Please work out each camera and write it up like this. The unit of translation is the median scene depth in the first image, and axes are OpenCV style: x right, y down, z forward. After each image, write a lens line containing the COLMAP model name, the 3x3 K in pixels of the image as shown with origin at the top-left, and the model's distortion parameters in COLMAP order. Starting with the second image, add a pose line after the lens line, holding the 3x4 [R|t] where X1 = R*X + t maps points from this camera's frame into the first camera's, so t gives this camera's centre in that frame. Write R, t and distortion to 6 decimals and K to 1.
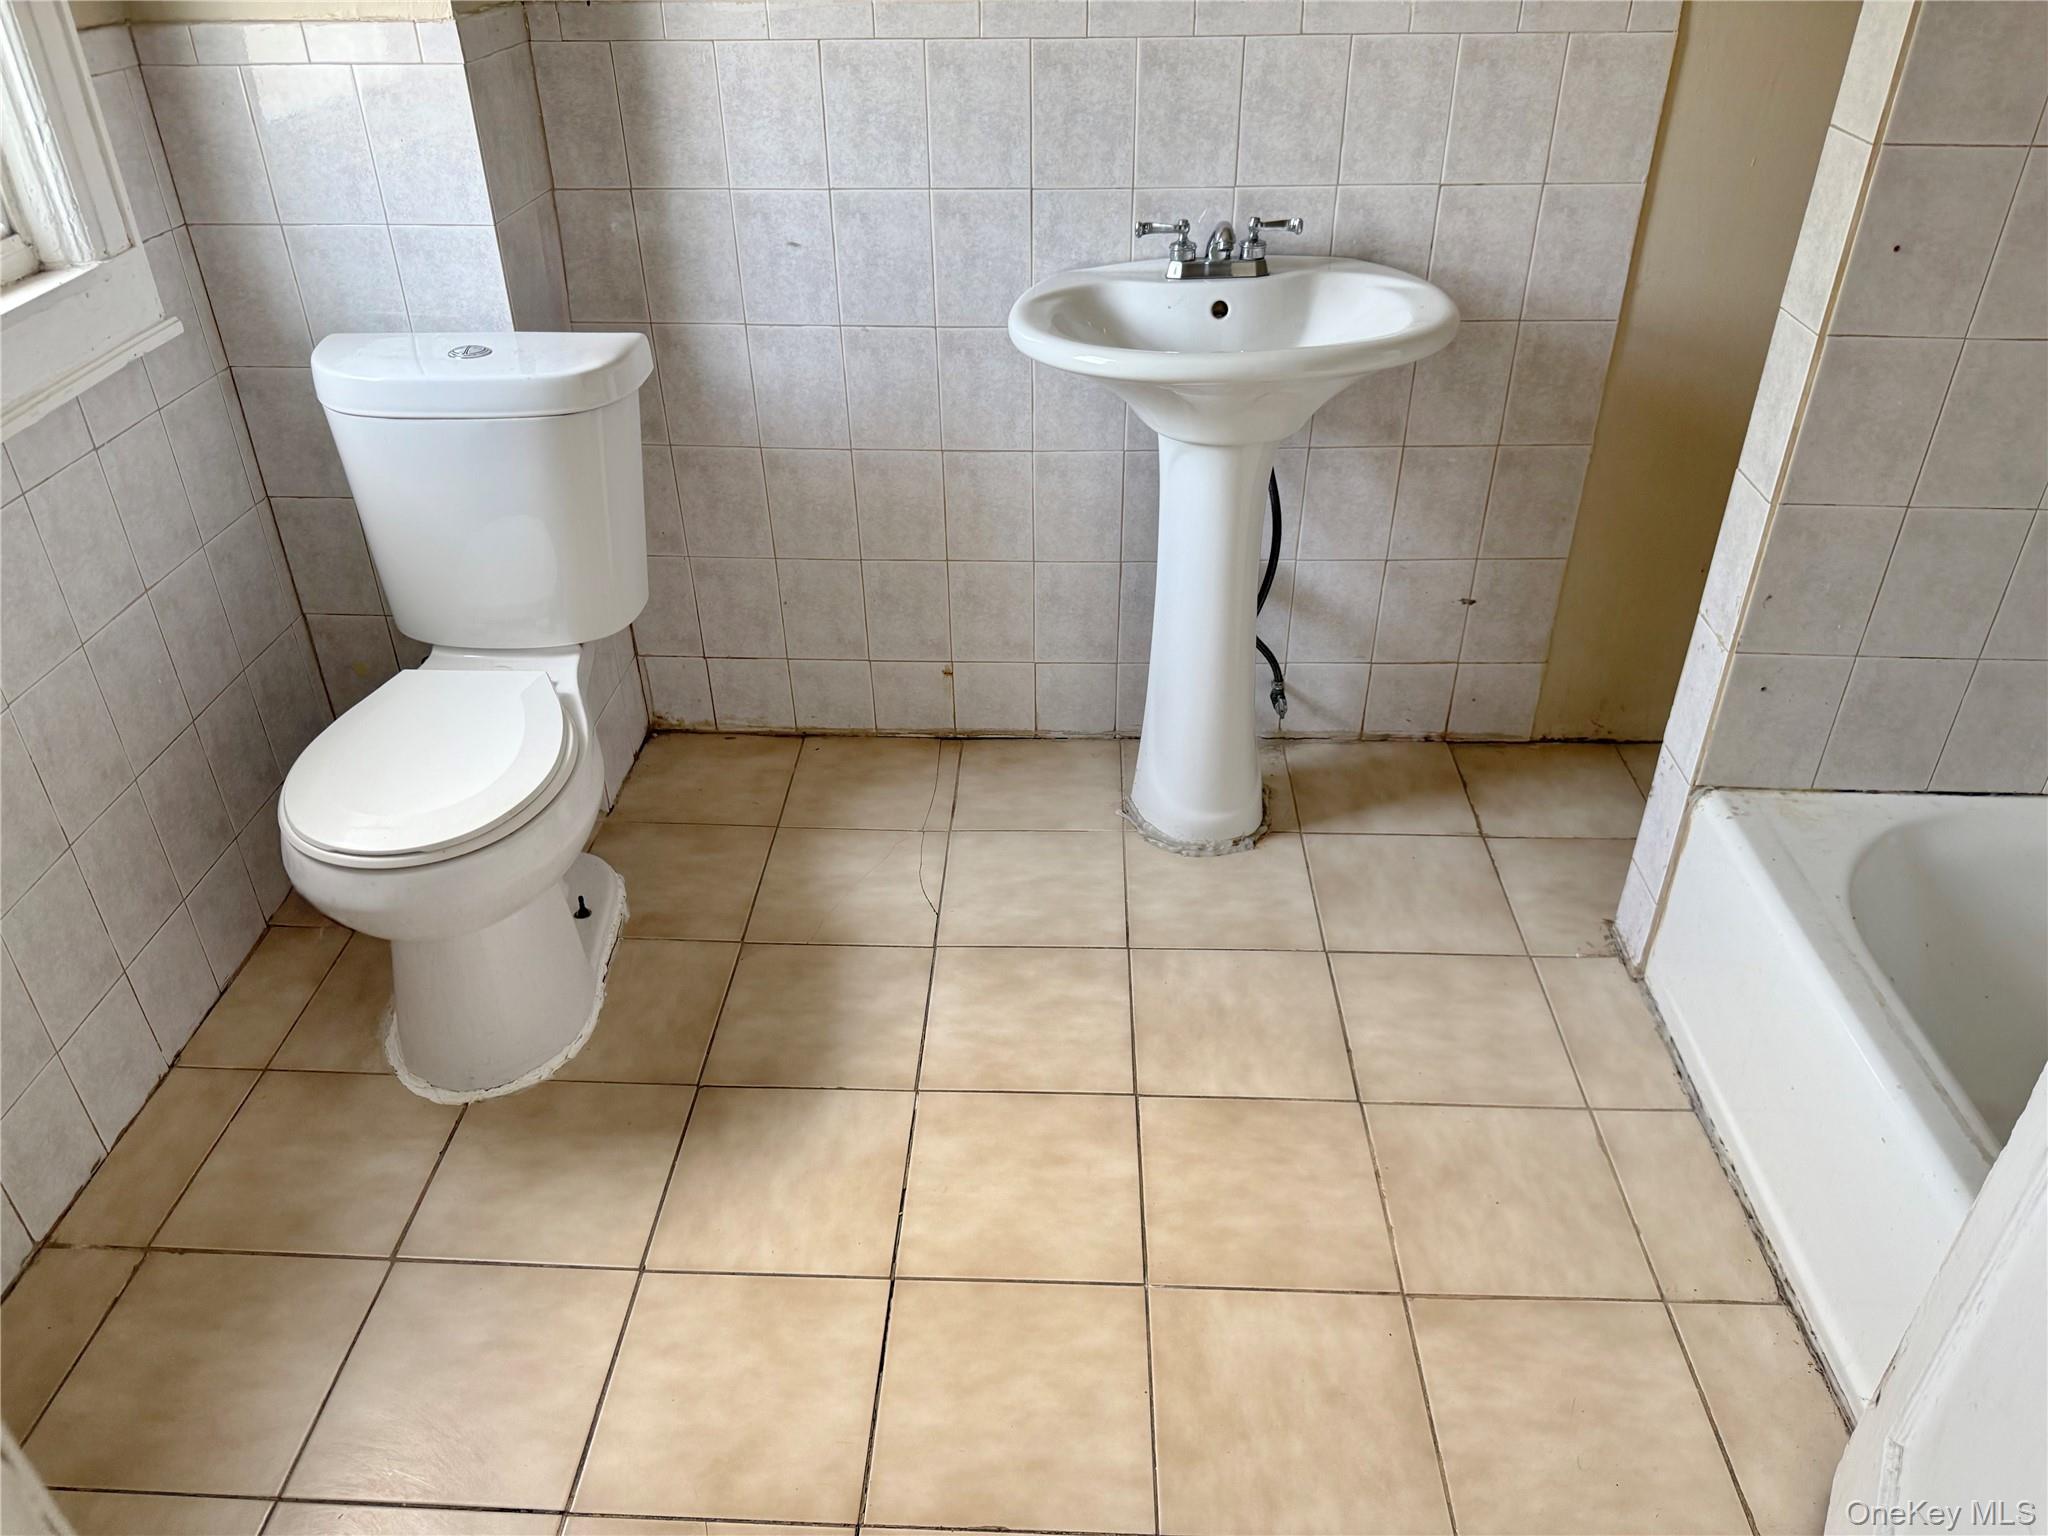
lens RADIAL K [[1454.2, 0, 1026.3], [0, 1454.2, 770.1], [0, 0, 1]] dist [-0.011561, -0.000736]
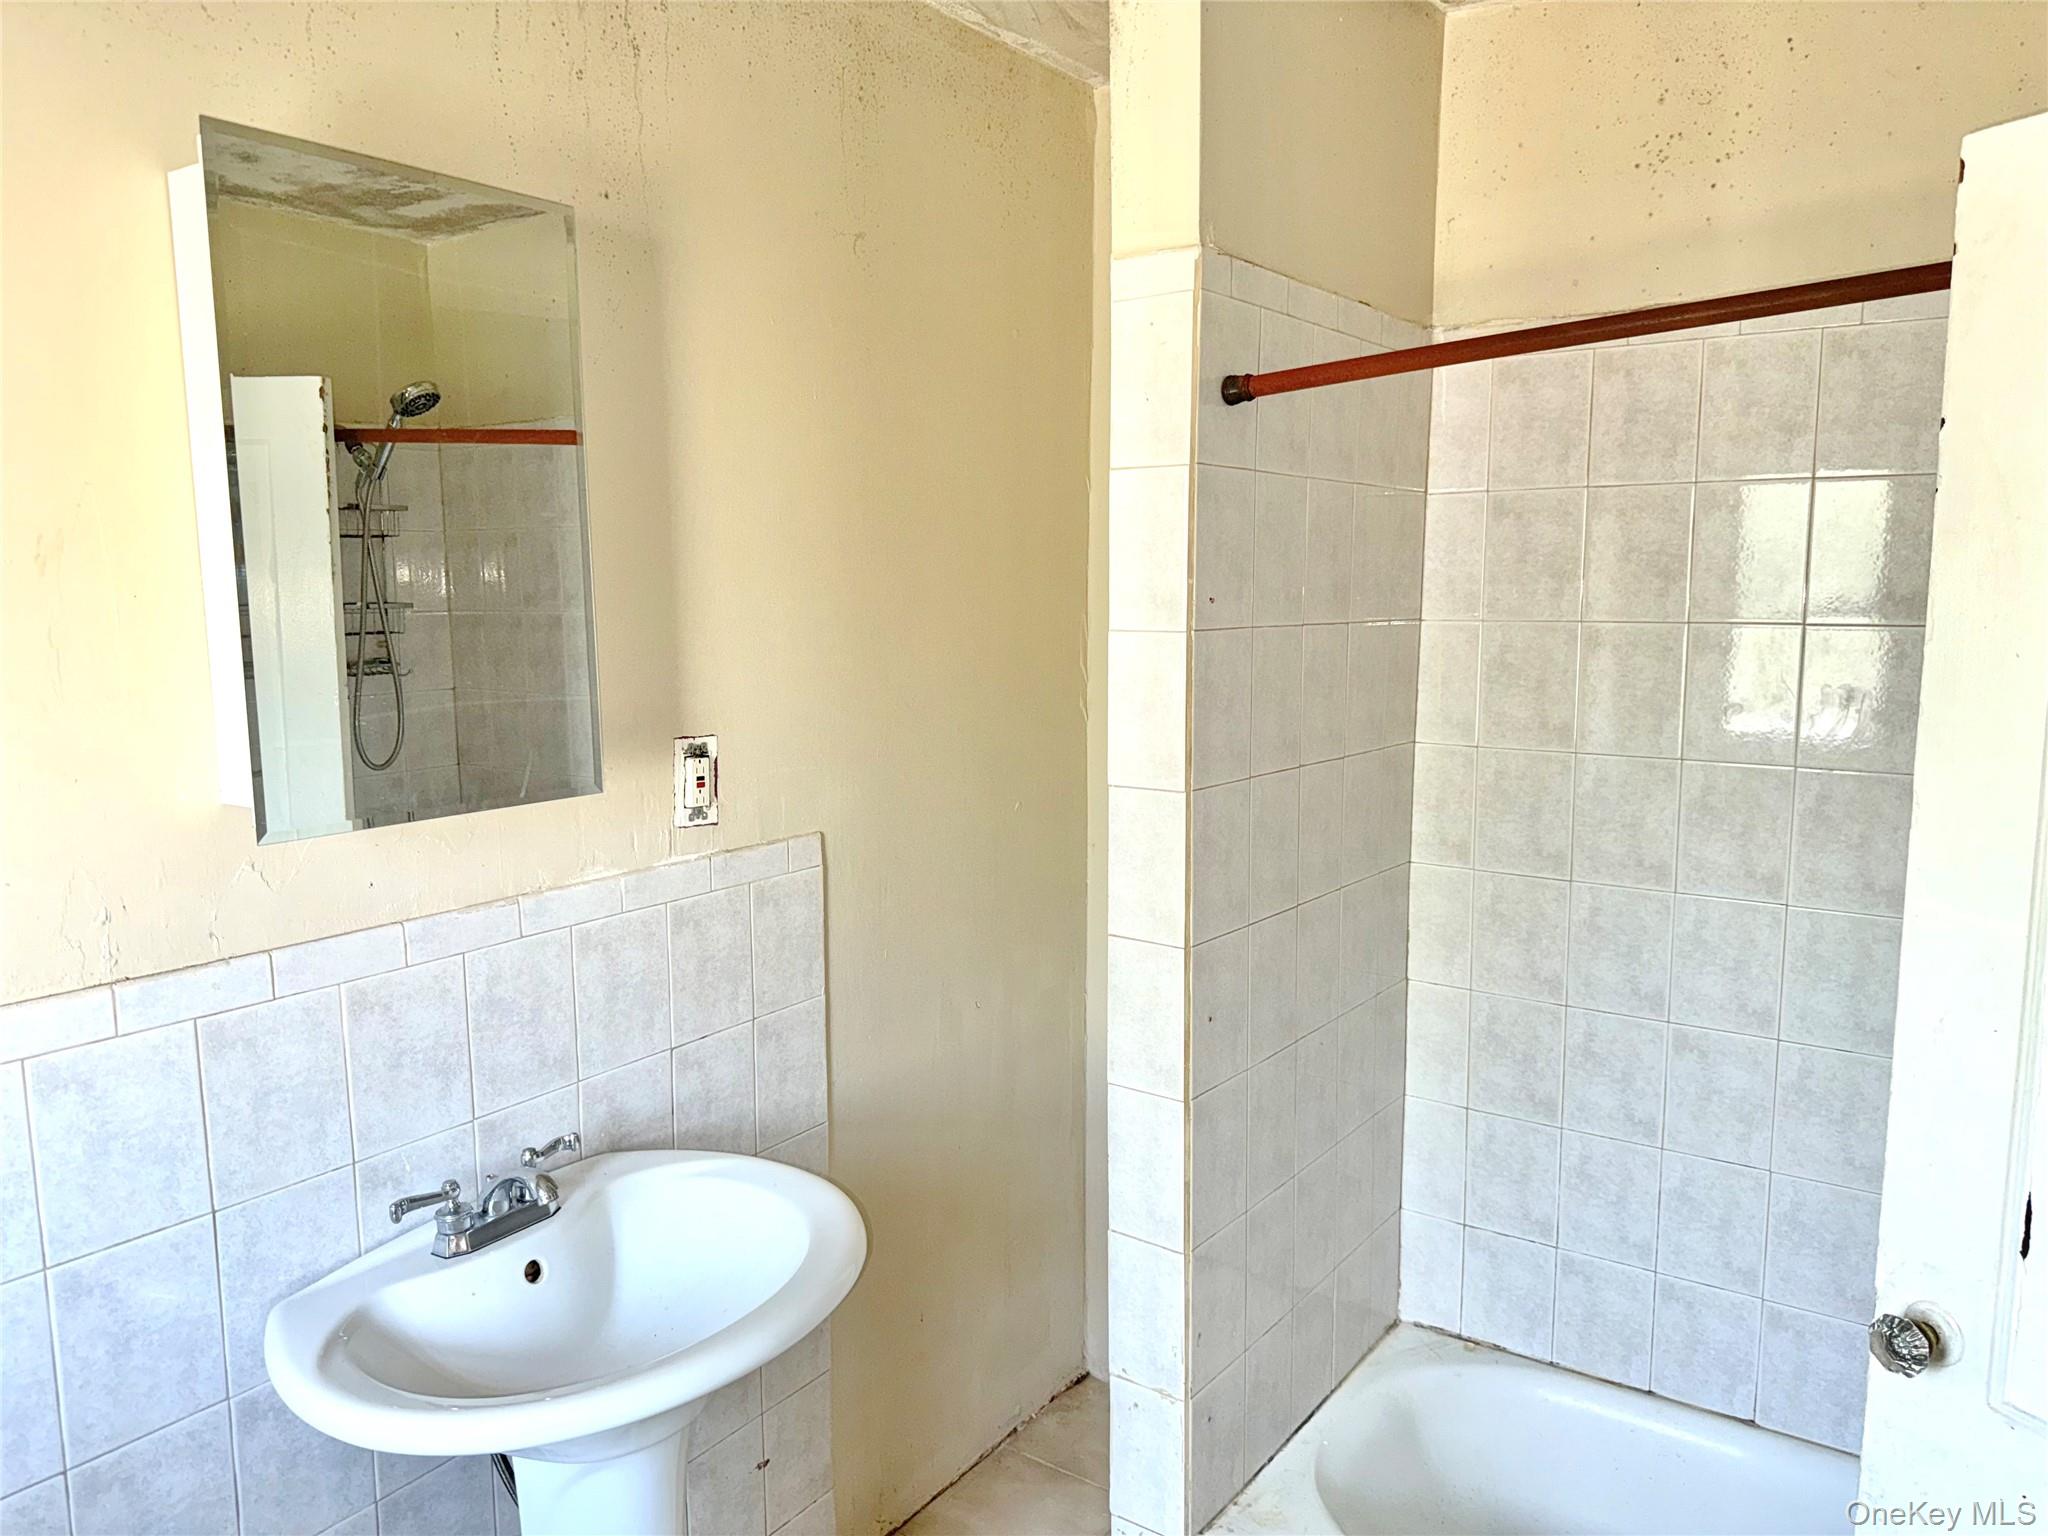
lens RADIAL K [[1454.2, 0, 1022.1], [0, 1454.2, 761.3], [0, 0, 1]] dist [-0.011561, -0.000736]
pose [[0.563997, -0.103637, 0.819247, -0.323563], [0.458318, 0.864549, -0.206154, -0.272960], [-0.686914, 0.491747, 0.535102, 0.272128]]
